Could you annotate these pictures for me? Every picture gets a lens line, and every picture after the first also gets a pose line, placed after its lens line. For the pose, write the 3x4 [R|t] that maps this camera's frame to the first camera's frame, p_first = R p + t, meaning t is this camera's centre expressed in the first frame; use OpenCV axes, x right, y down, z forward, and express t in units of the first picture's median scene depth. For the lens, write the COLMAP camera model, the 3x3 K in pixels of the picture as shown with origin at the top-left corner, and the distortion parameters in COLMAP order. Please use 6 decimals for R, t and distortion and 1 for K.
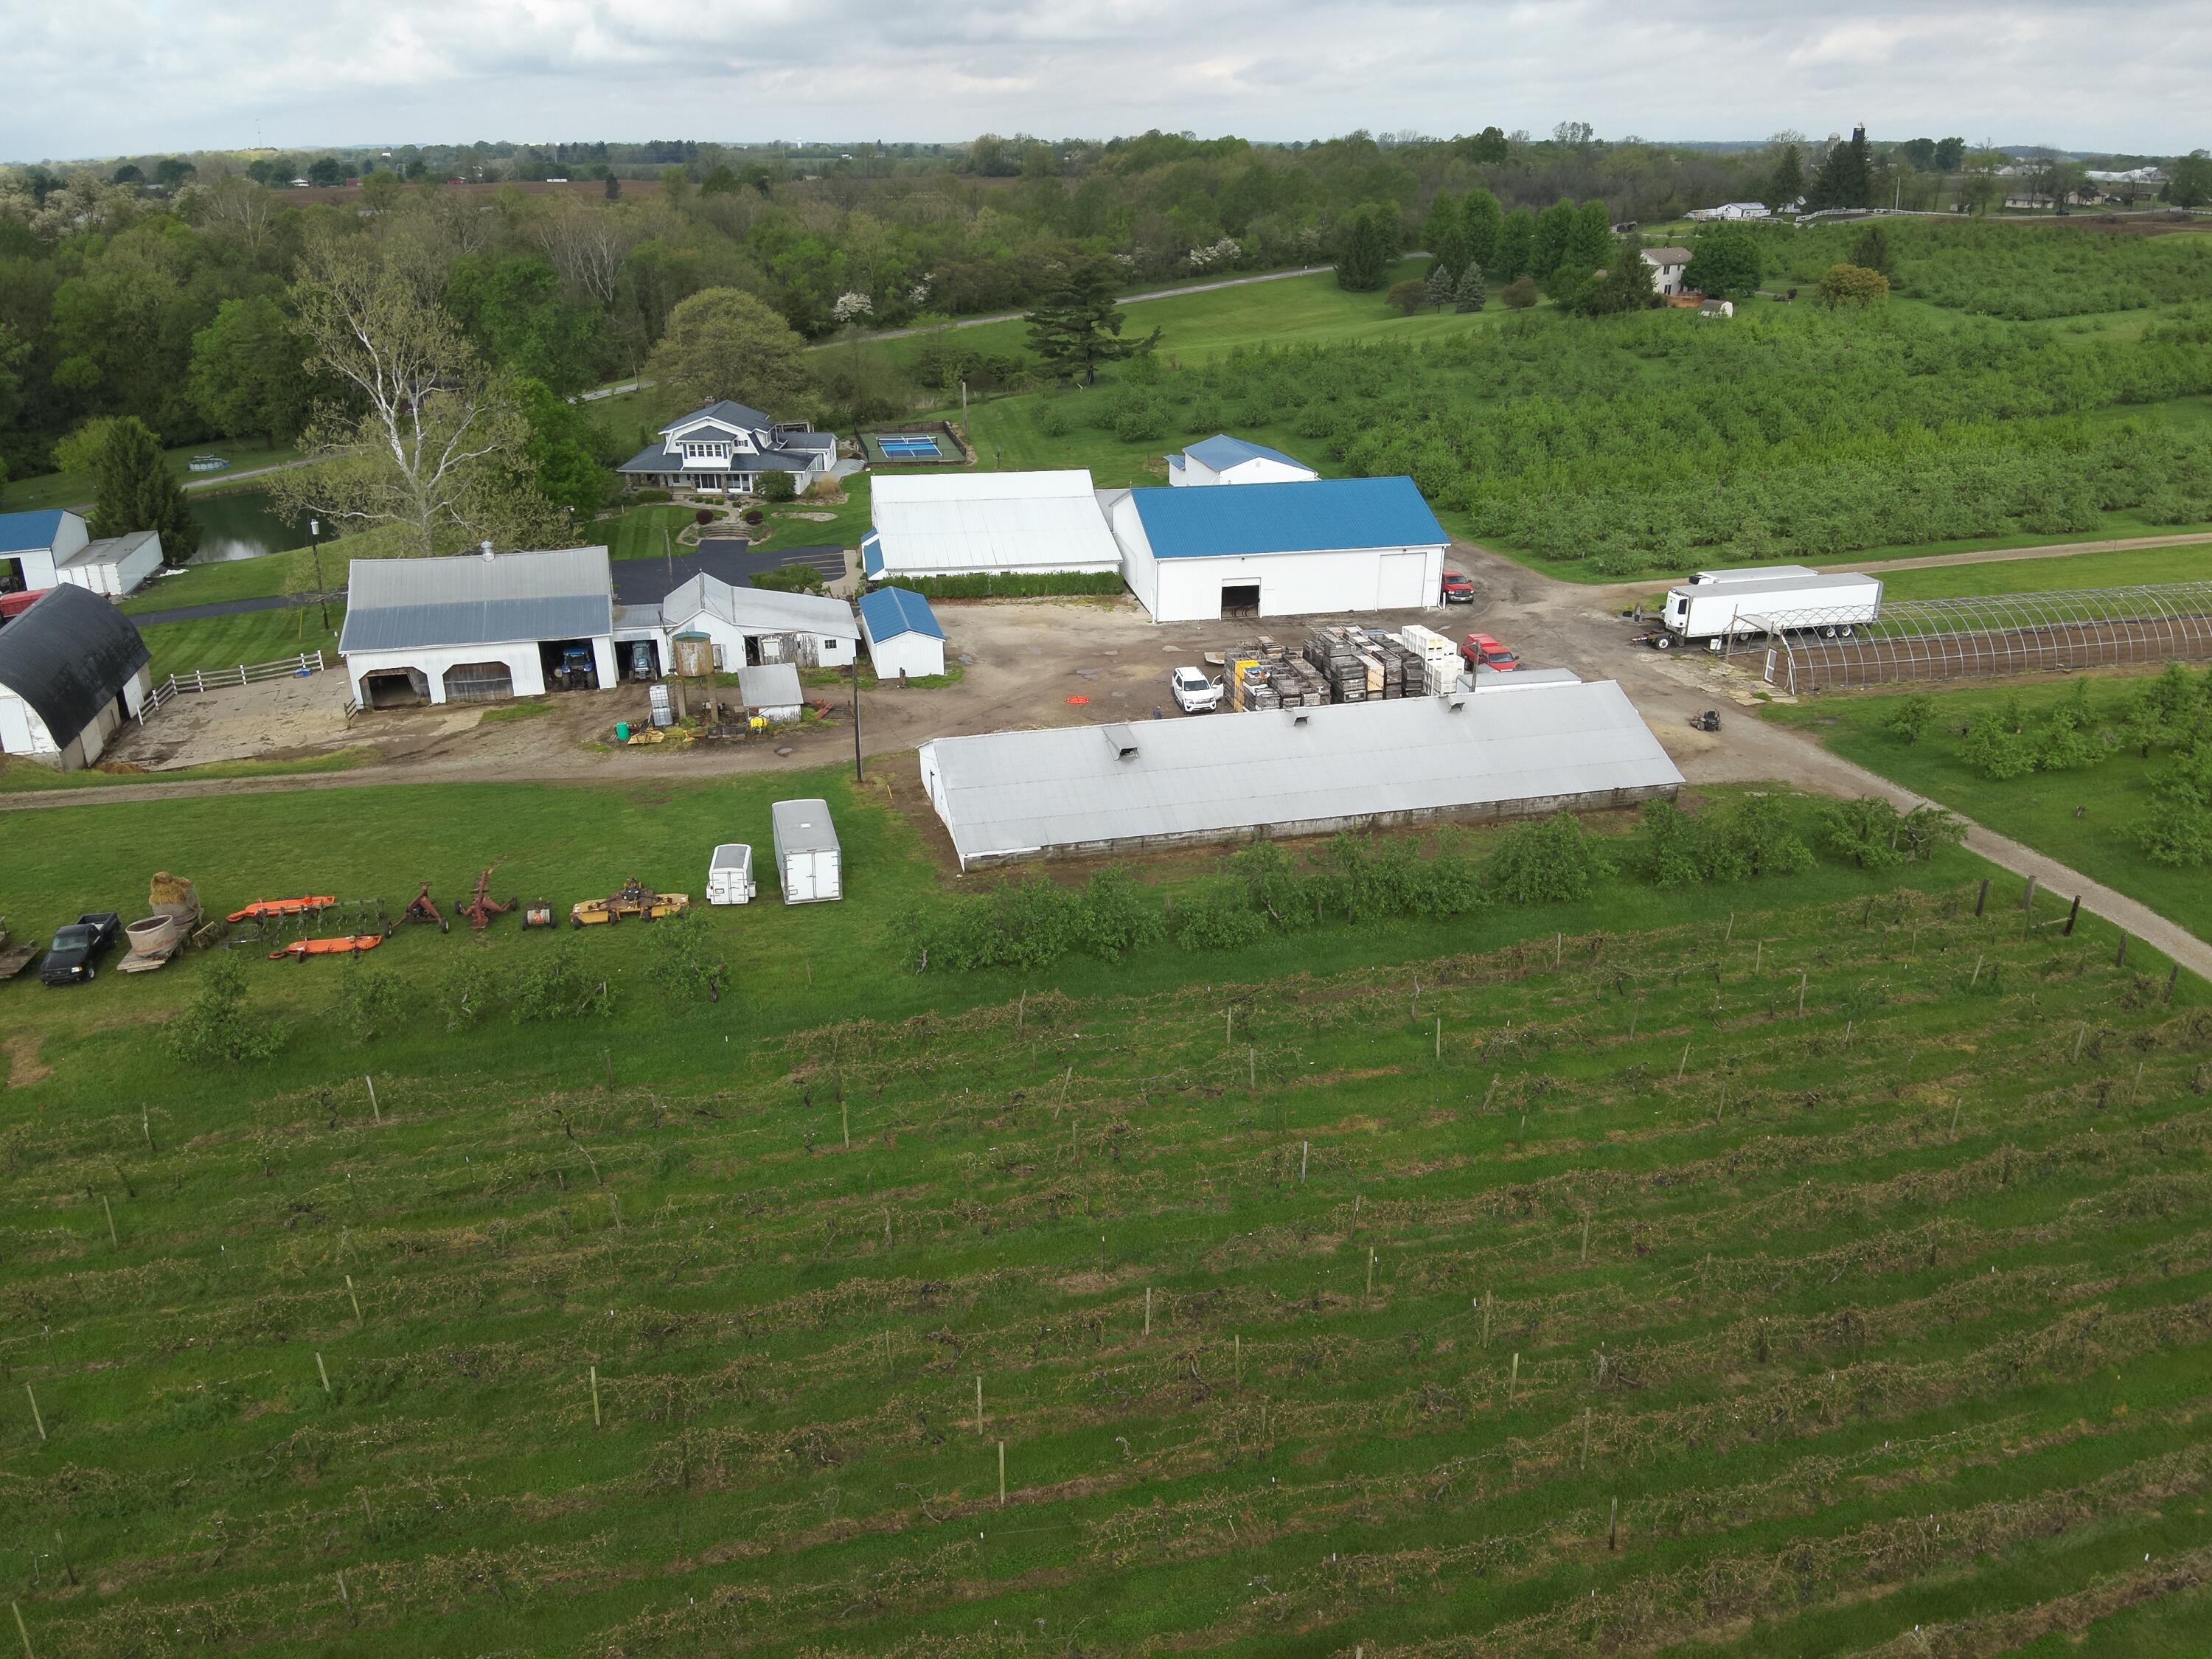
lens RADIAL K [[1597.6, 0, 1113.4], [0, 1597.6, 845.7], [0, 0, 1]] dist [0.116071, -0.225551]
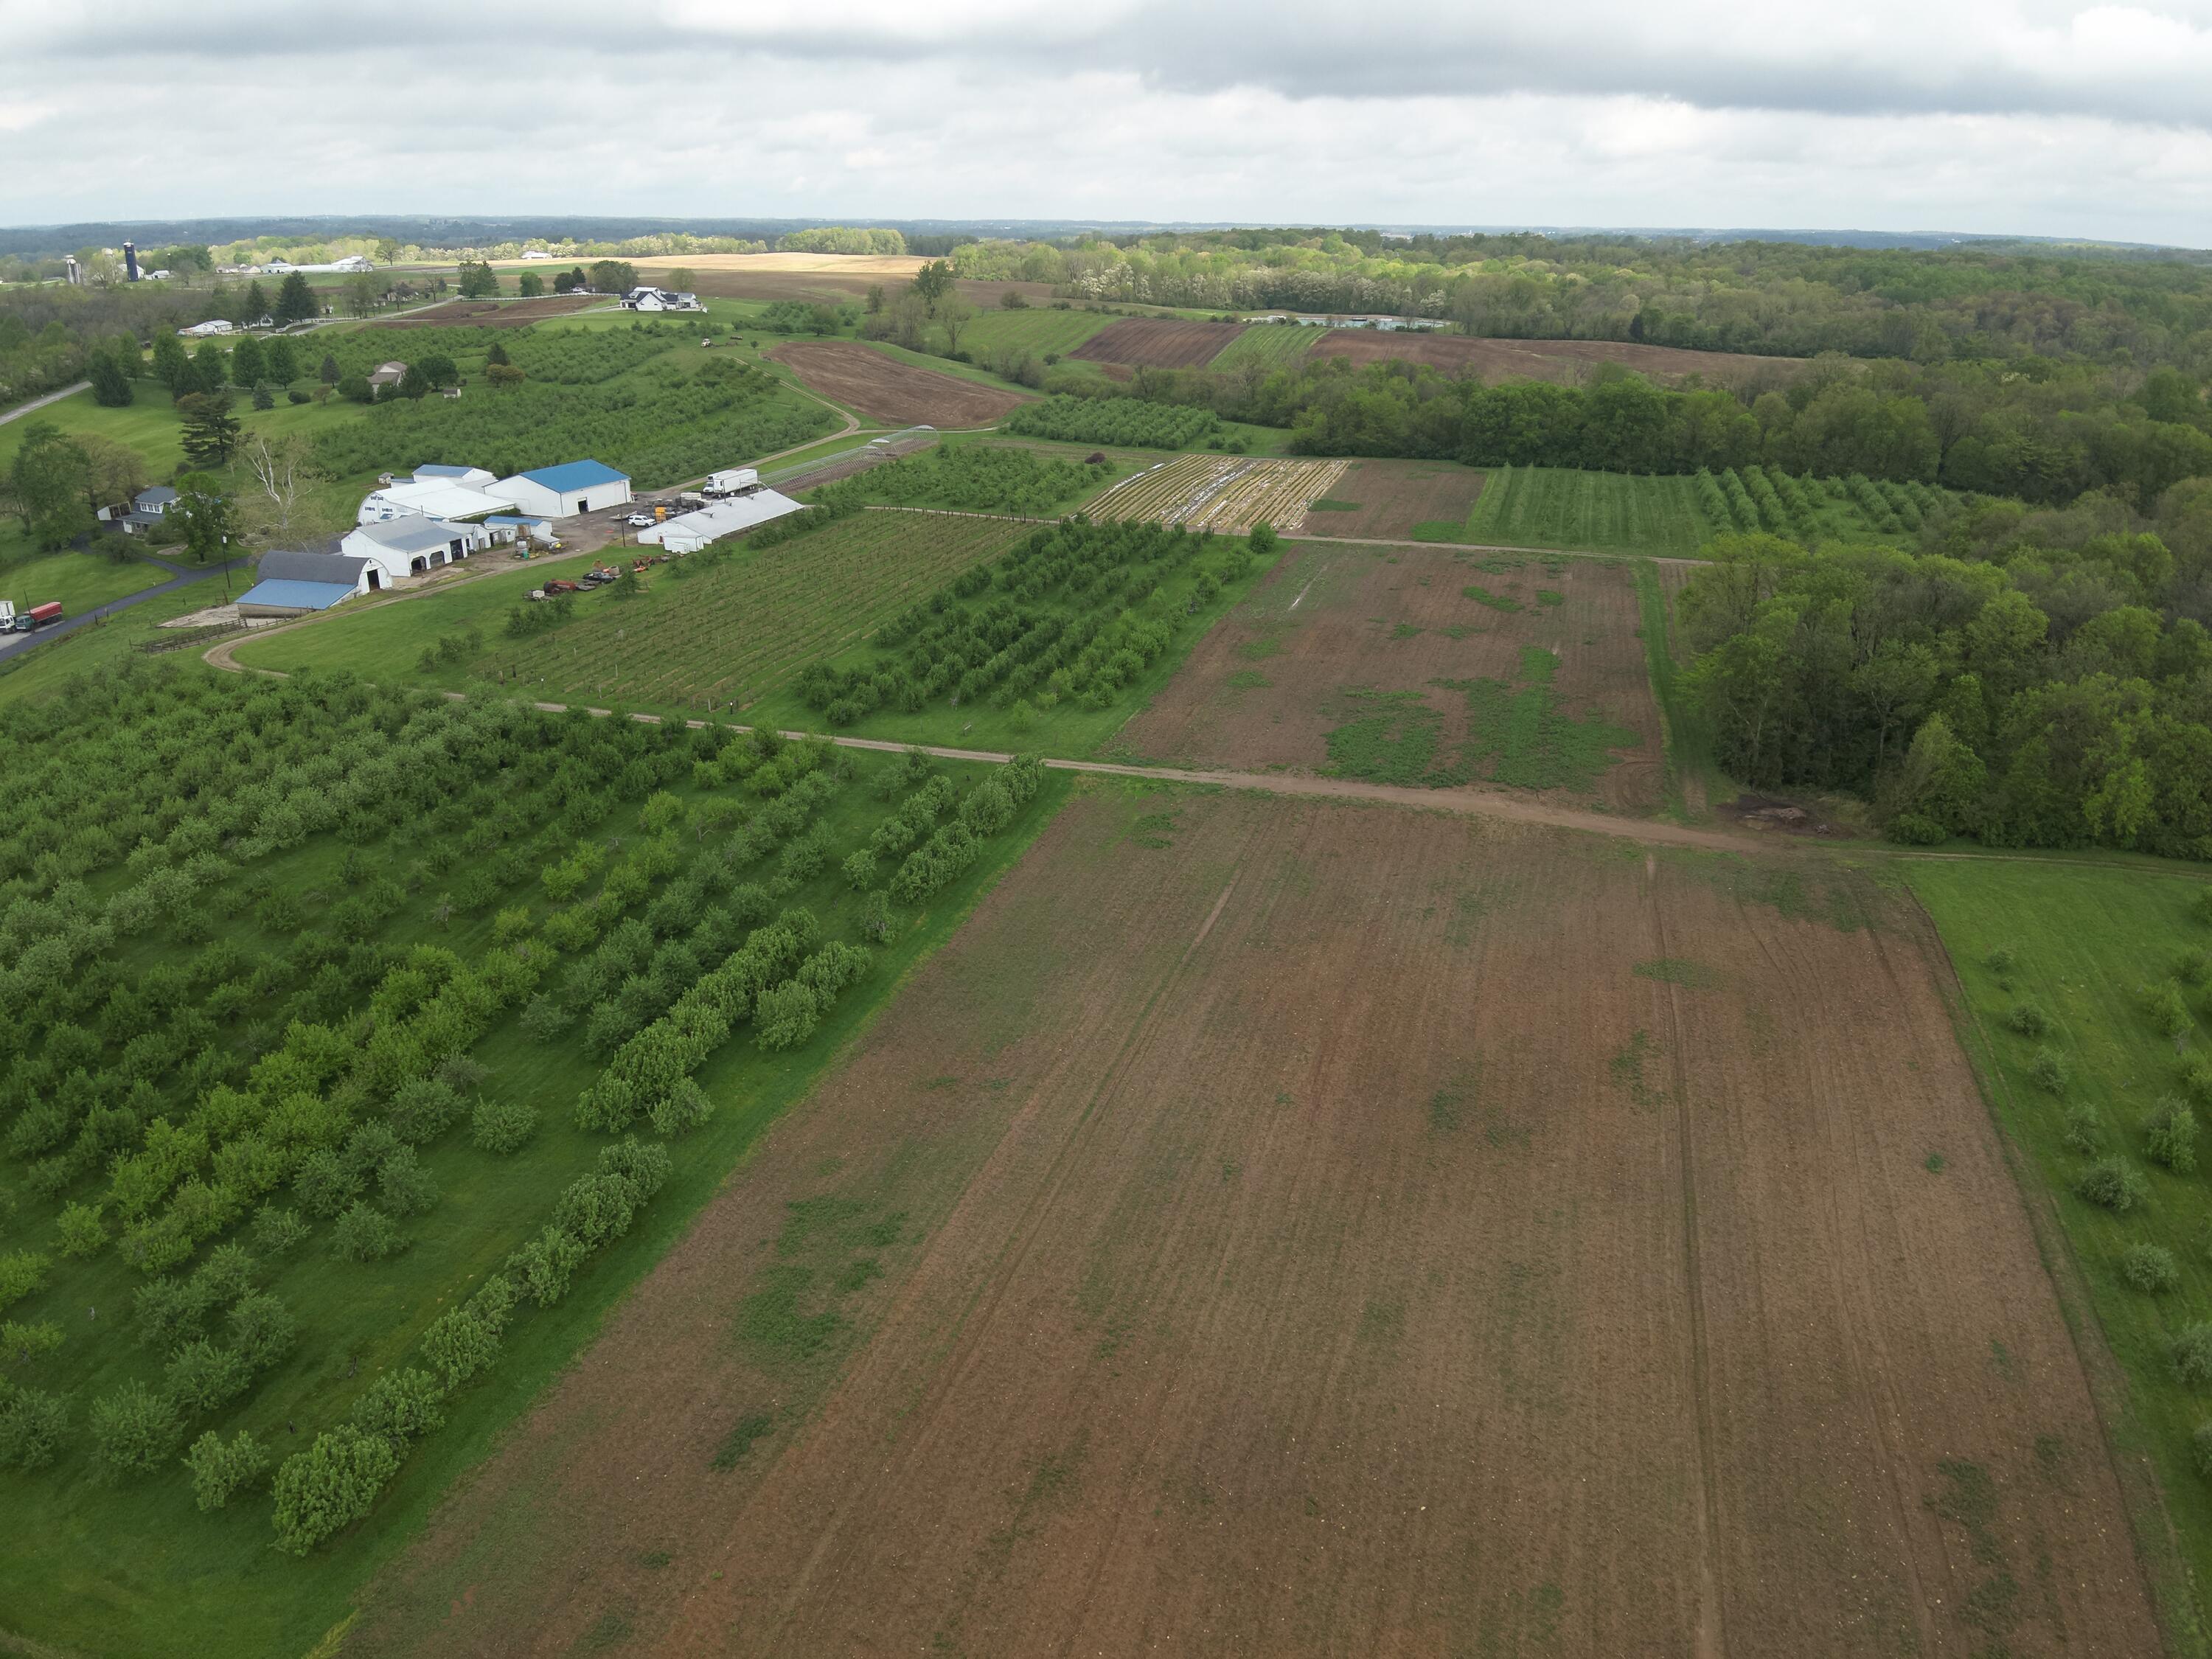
lens RADIAL K [[1591.7, 0, 1106.0], [0, 1591.7, 829.5], [0, 0, 1]] dist [0.118063, -0.214093]
pose [[0.510362, -0.303163, 0.804750, -1.349008], [0.338779, 0.931003, 0.135875, 0.209533], [-0.790417, 0.203287, 0.577854, -0.859915]]
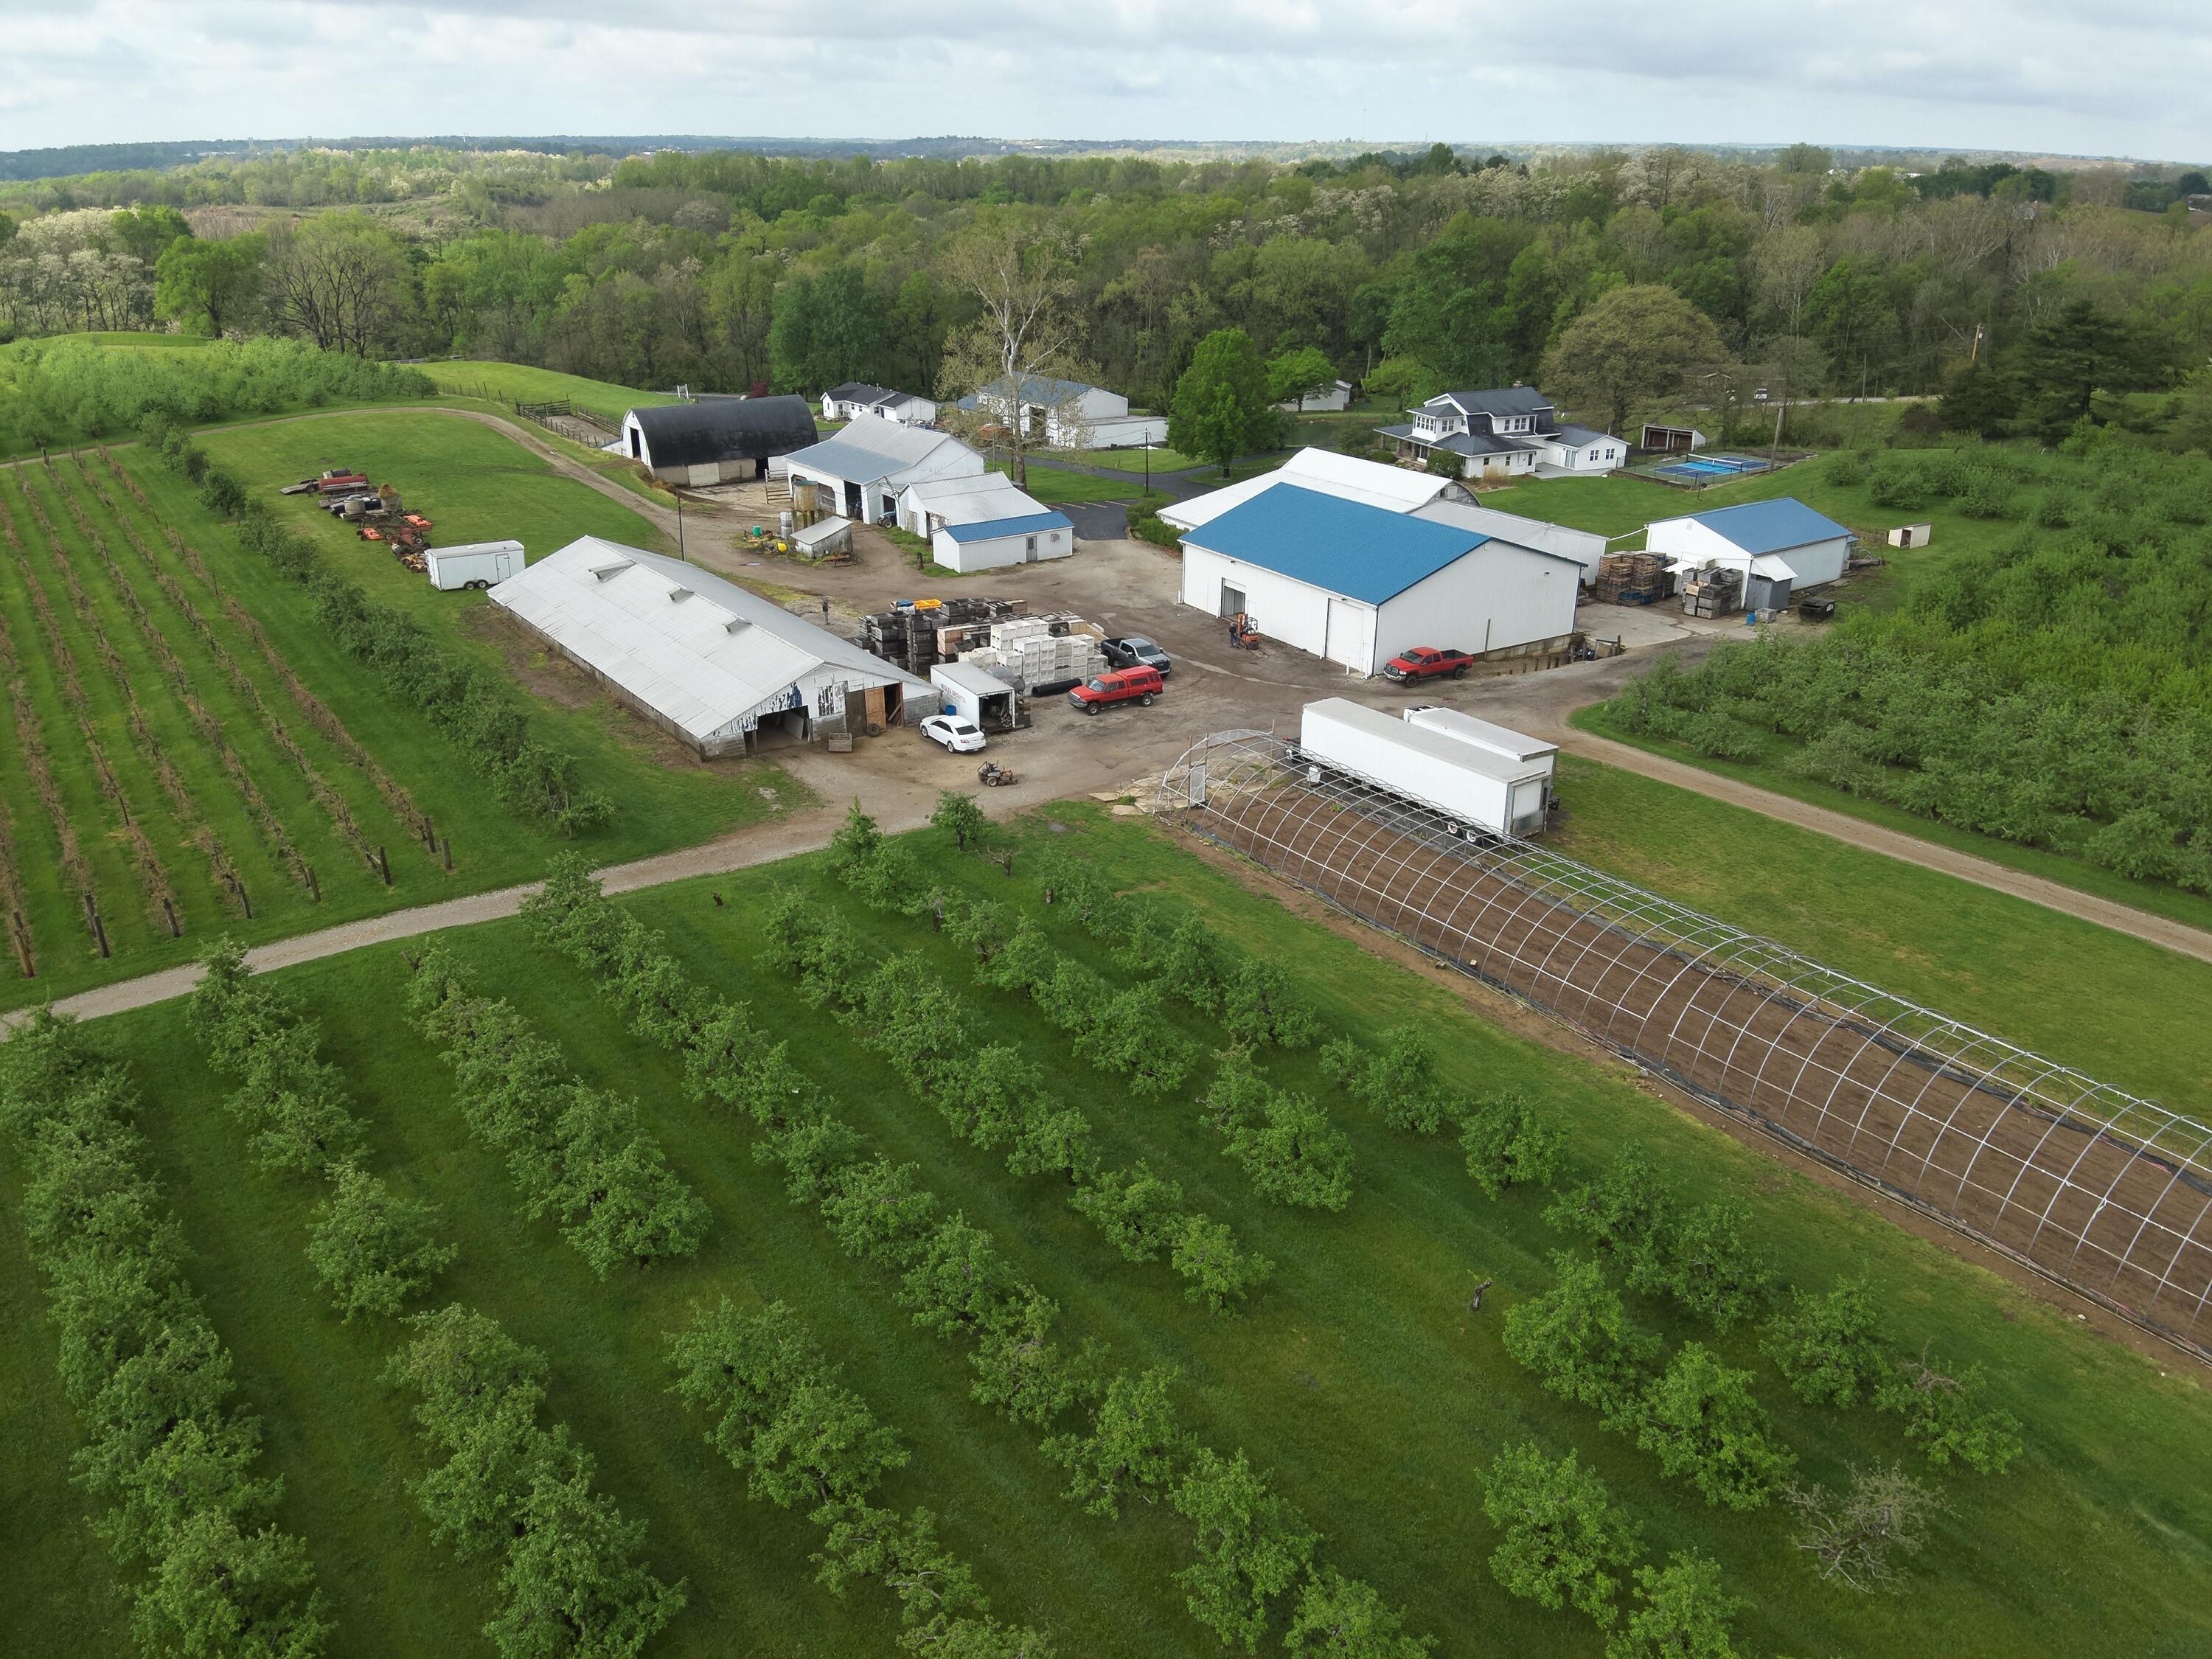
lens RADIAL K [[1577.7, 0, 1106.0], [0, 1577.7, 829.5], [0, 0, 1]] dist [0.197757, -0.382541]
pose [[0.363323, 0.366423, -0.856581, 0.690273], [-0.368536, 0.900945, 0.229084, -0.164638], [0.855674, 0.232450, 0.462374, 0.381176]]
